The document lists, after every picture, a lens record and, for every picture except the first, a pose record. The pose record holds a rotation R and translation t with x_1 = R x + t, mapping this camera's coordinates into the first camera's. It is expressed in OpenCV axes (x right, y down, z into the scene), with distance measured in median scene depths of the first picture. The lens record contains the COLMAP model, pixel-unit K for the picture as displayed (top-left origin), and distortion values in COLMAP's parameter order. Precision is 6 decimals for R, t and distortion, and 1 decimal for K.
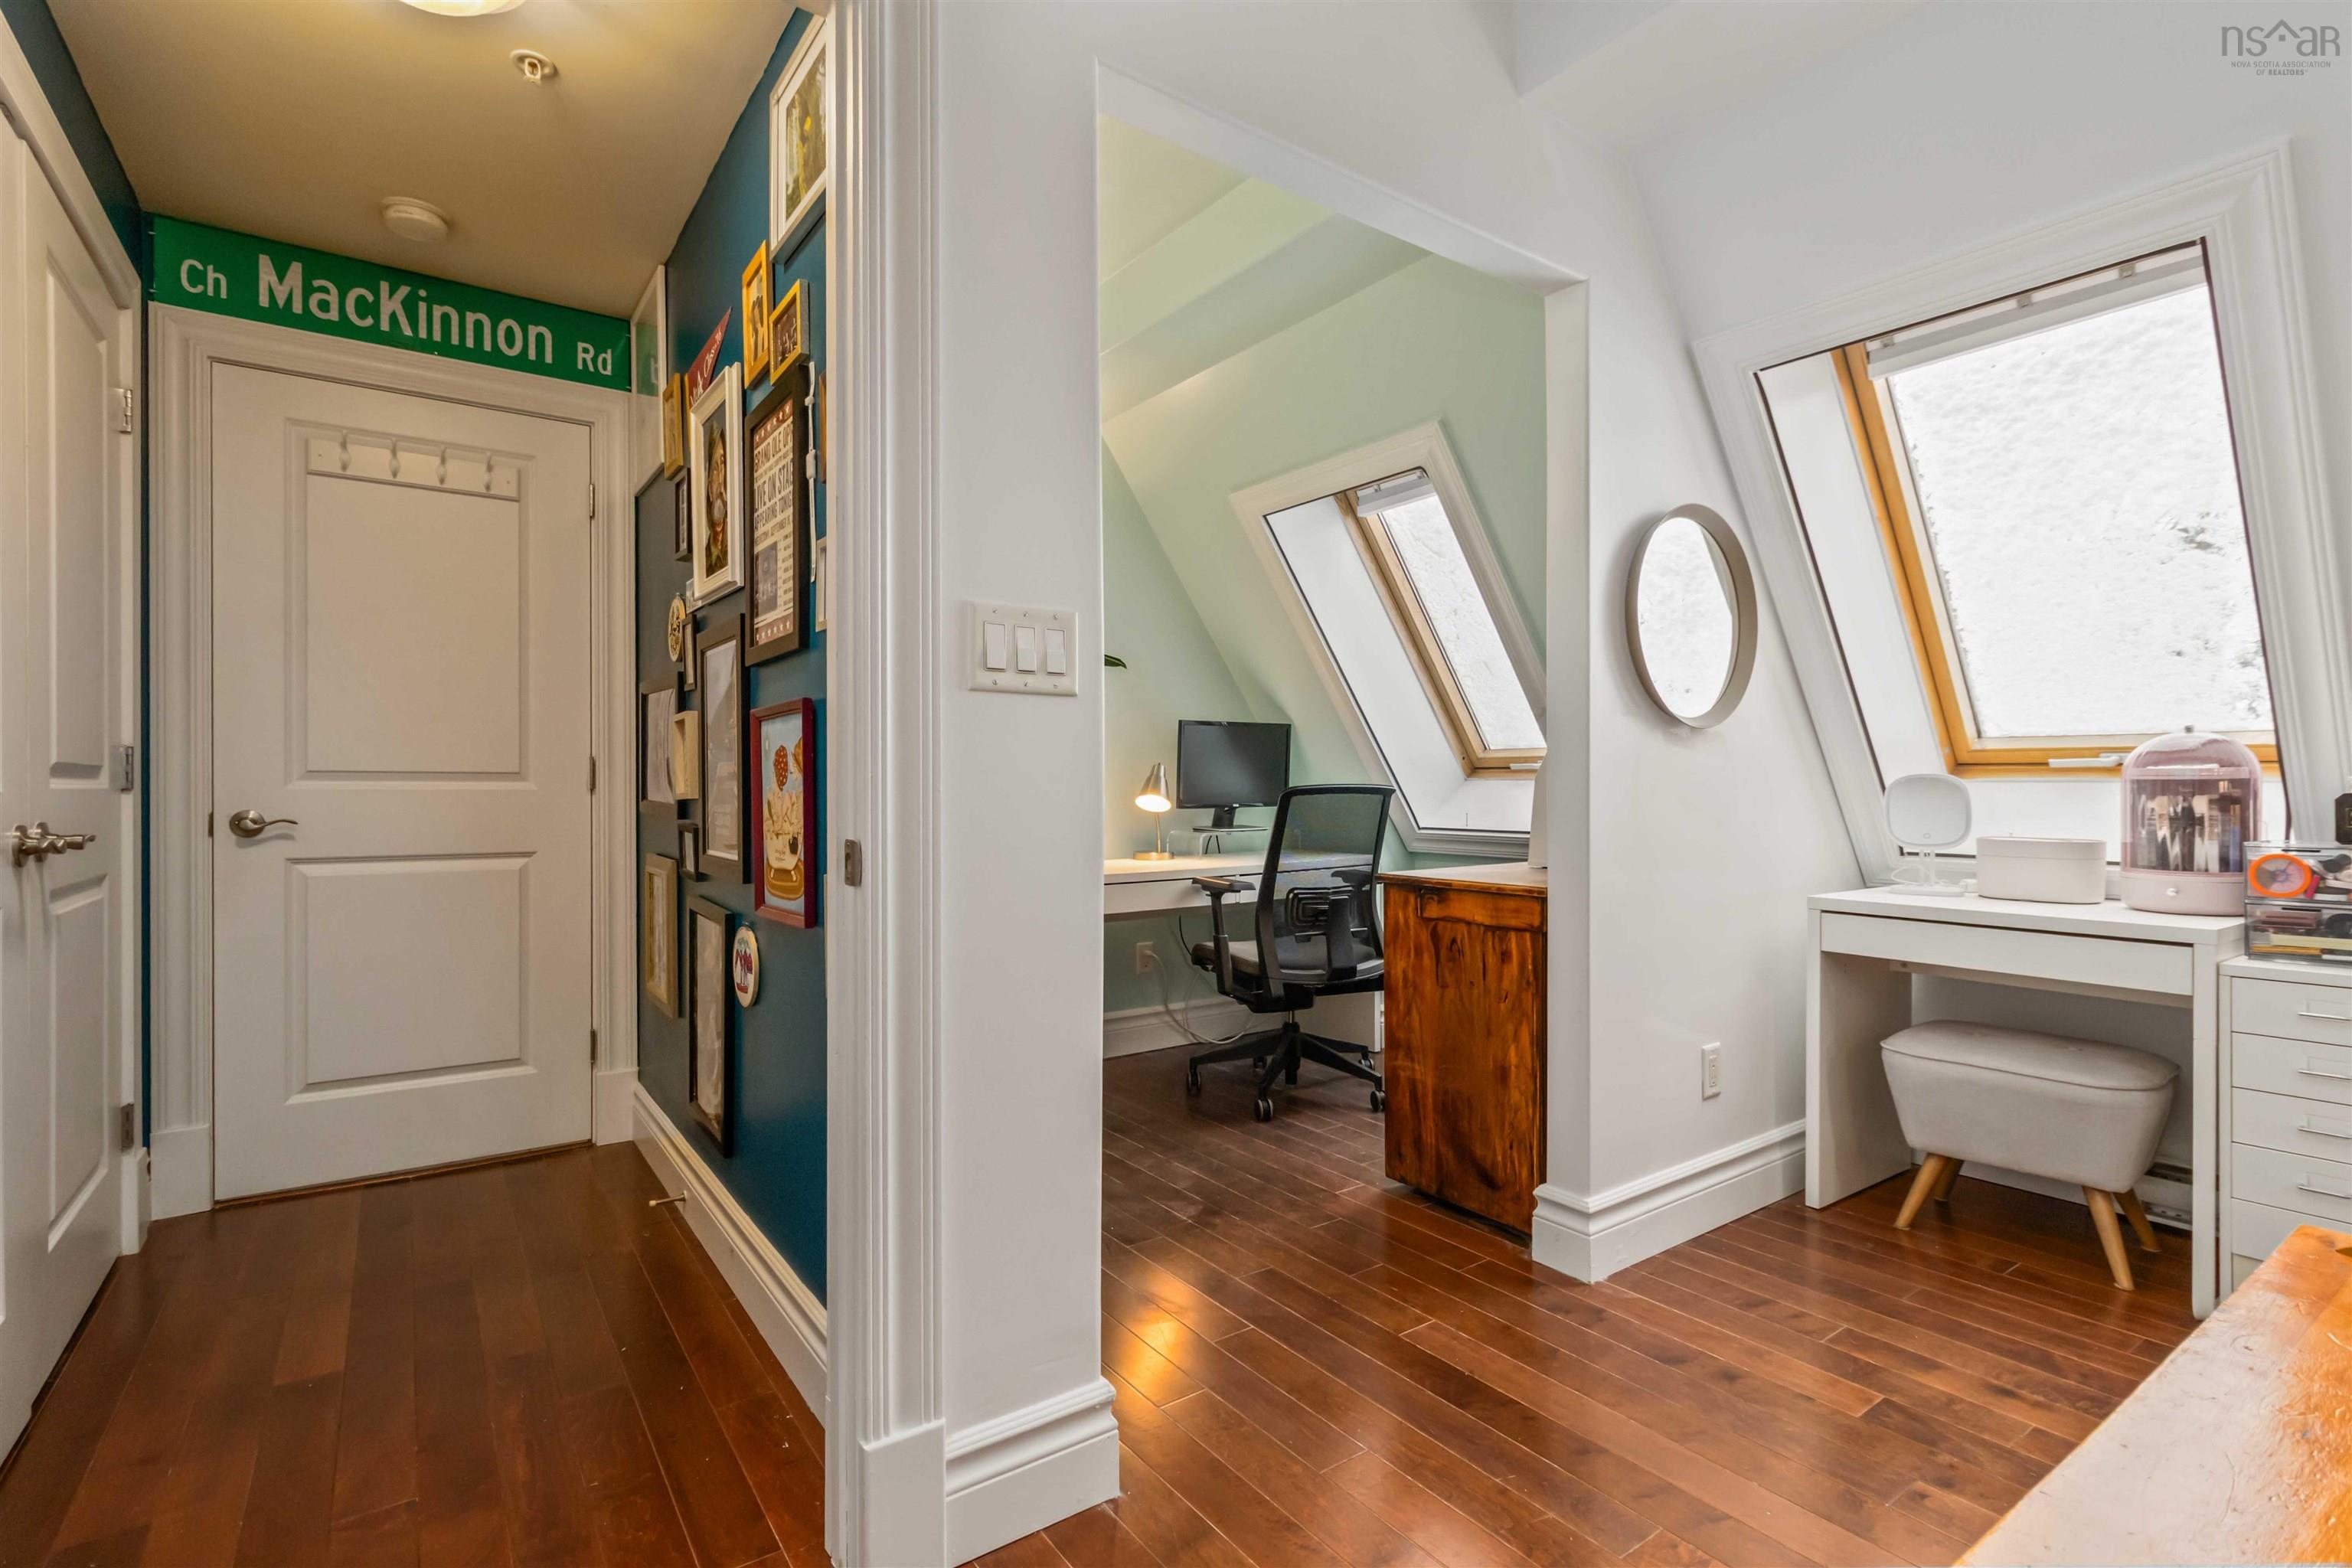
lens RADIAL K [[1095.8, 0, 1176.4], [0, 1095.8, 762.1], [0, 0, 1]] dist [-0.015420, 0.000235]
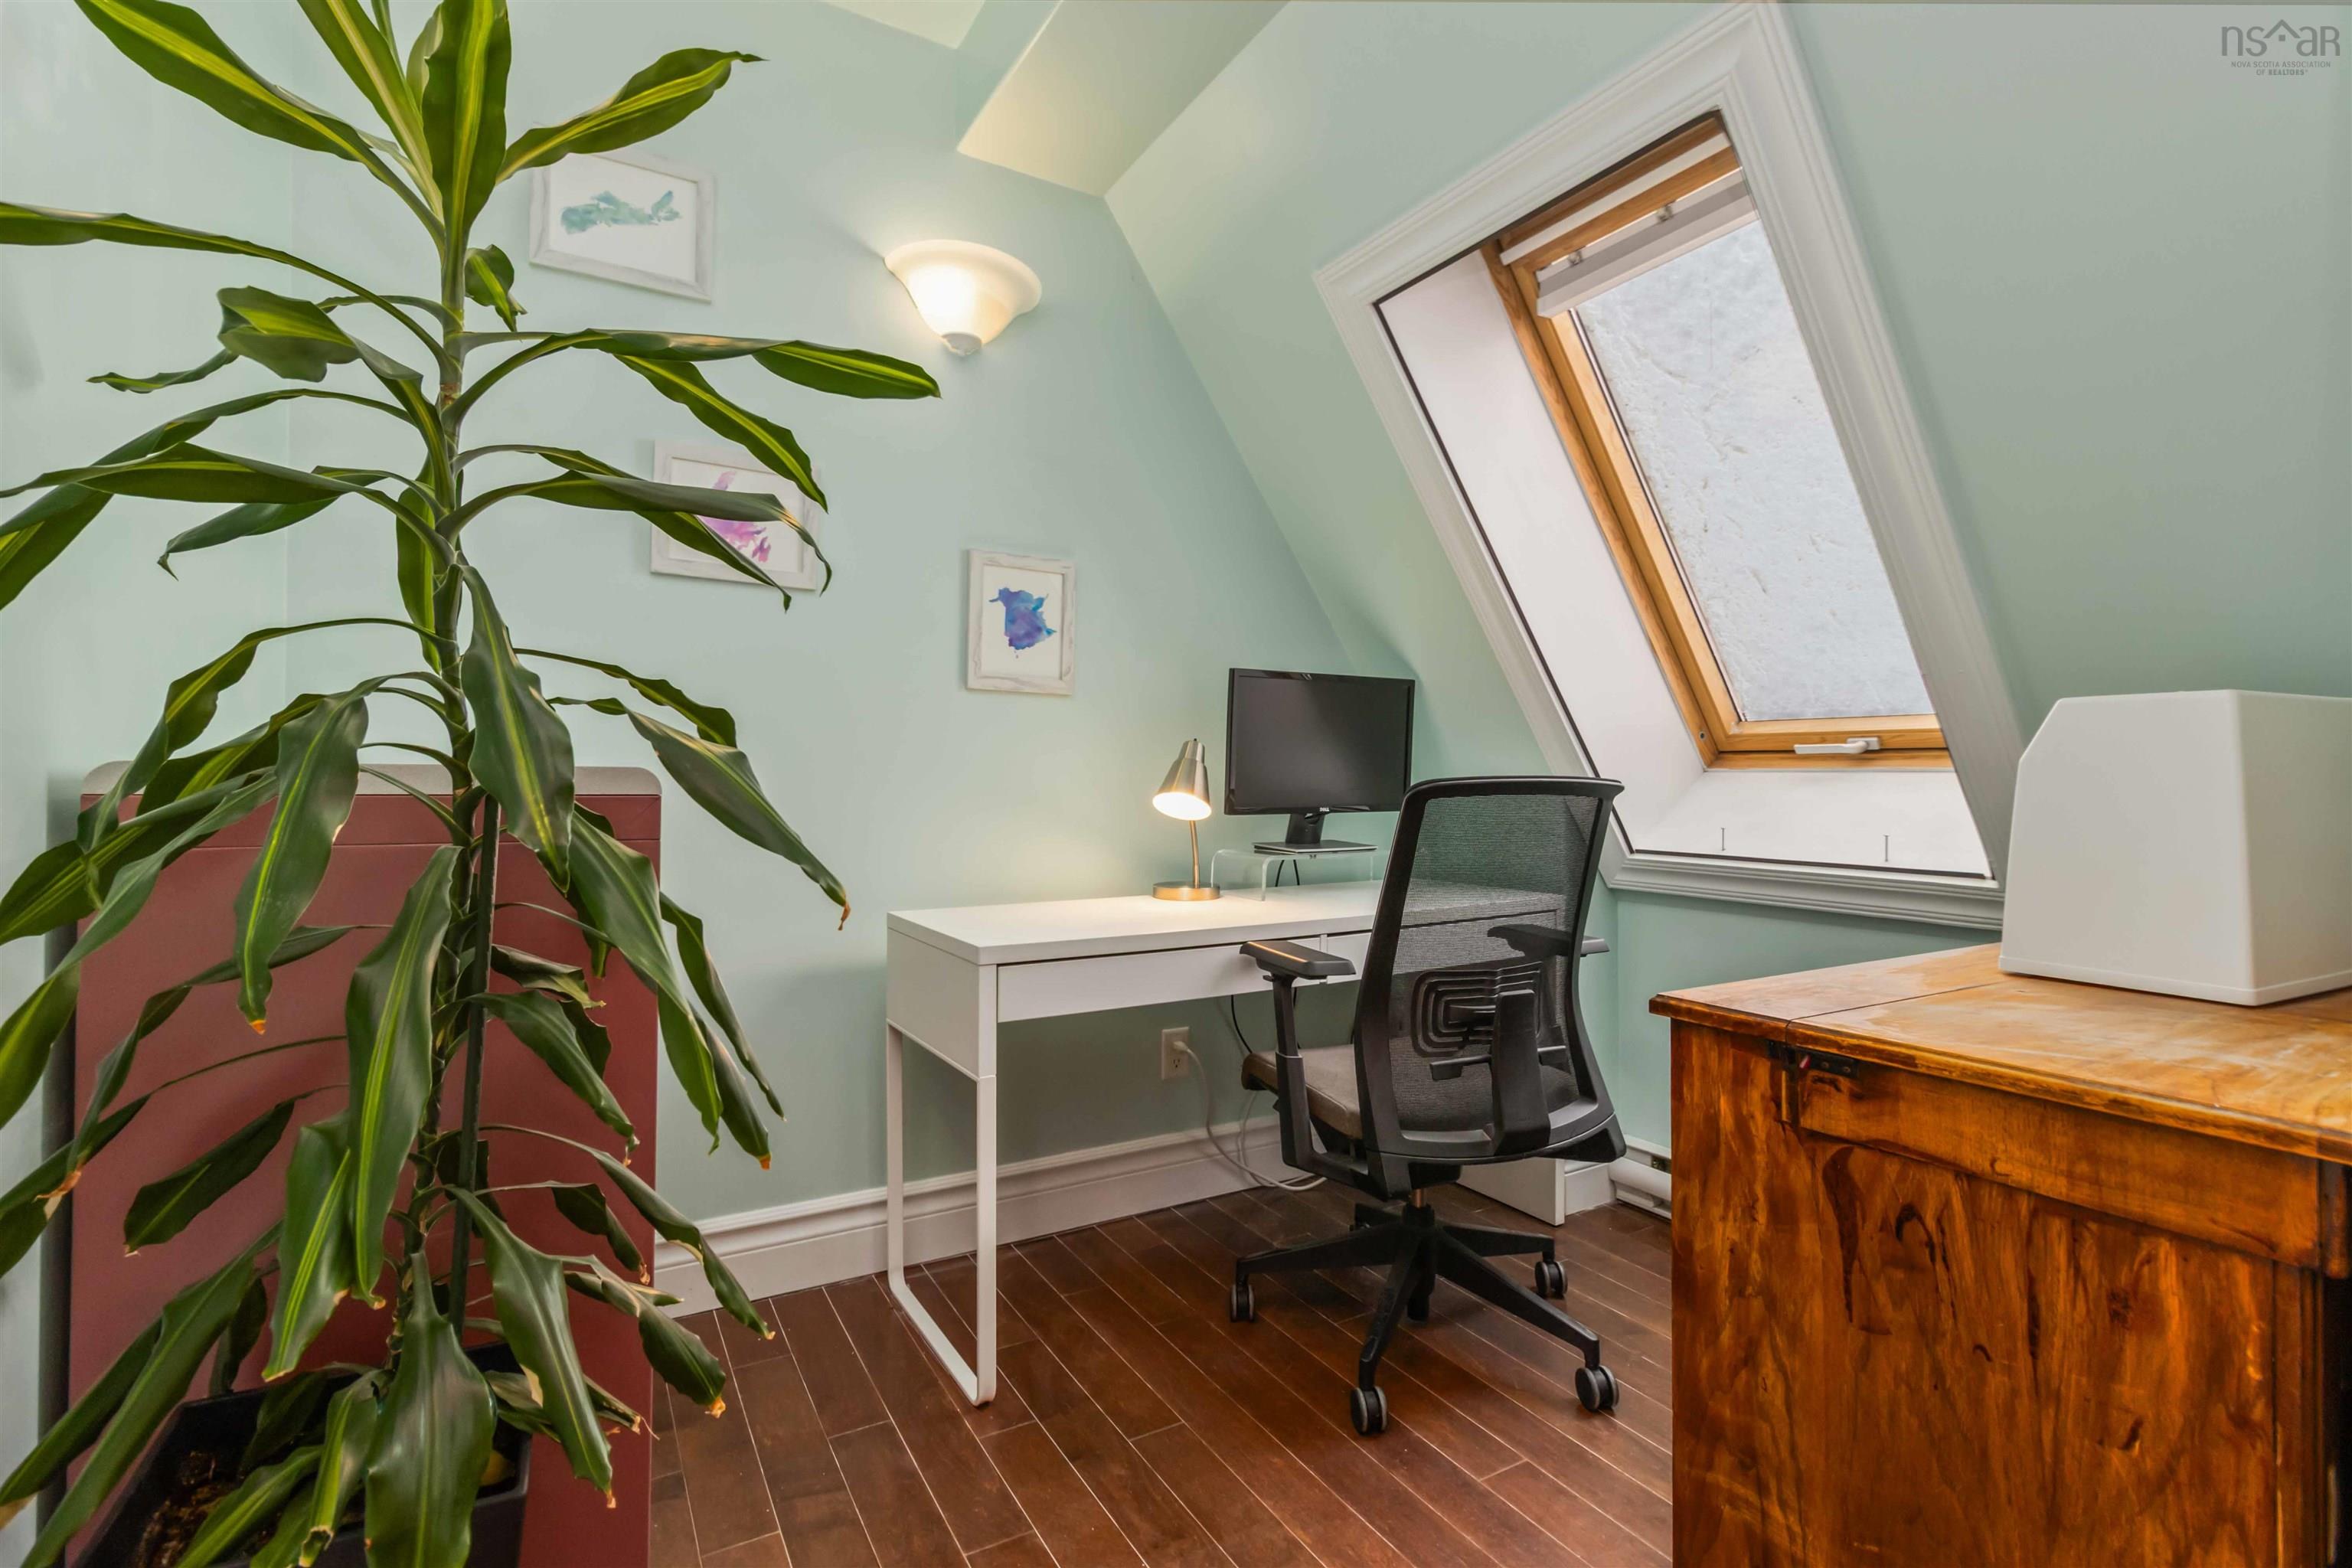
lens RADIAL K [[1095.8, 0, 1176.4], [0, 1095.8, 762.1], [0, 0, 1]] dist [-0.015420, 0.000235]
pose [[0.995913, 0.006291, -0.090095, 0.031002], [-0.005524, 0.999946, 0.008763, 0.009145], [0.090145, -0.008230, 0.995895, 0.441228]]
